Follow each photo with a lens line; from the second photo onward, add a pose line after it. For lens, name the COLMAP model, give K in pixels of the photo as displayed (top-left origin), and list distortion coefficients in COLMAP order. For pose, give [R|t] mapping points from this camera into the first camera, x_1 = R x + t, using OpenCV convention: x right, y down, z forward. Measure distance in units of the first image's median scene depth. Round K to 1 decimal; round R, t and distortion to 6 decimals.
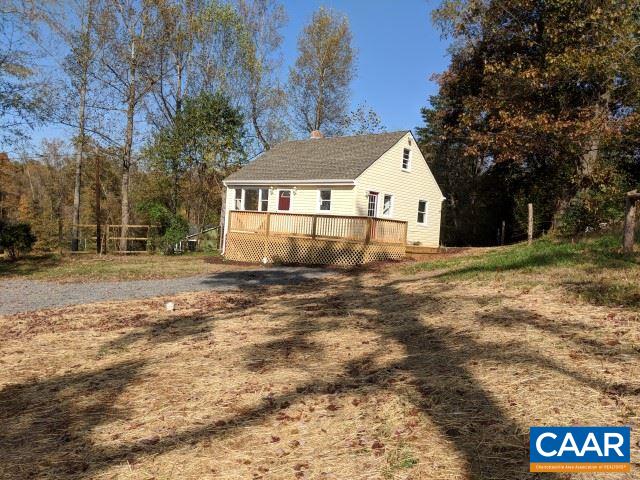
lens RADIAL K [[511.5, 0, 324.1], [0, 511.5, 236.5], [0, 0, 1]] dist [0.032171, -0.009181]
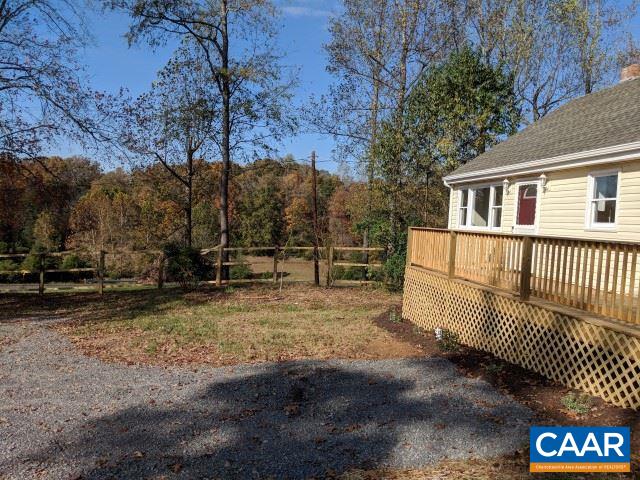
lens RADIAL K [[511.5, 0, 324.1], [0, 511.5, 236.5], [0, 0, 1]] dist [0.032171, -0.009181]
pose [[0.780728, 0.004874, -0.624851, 0.078774], [-0.024544, 0.999437, -0.022871, -0.024821], [0.624388, 0.033193, 0.780409, 0.503206]]
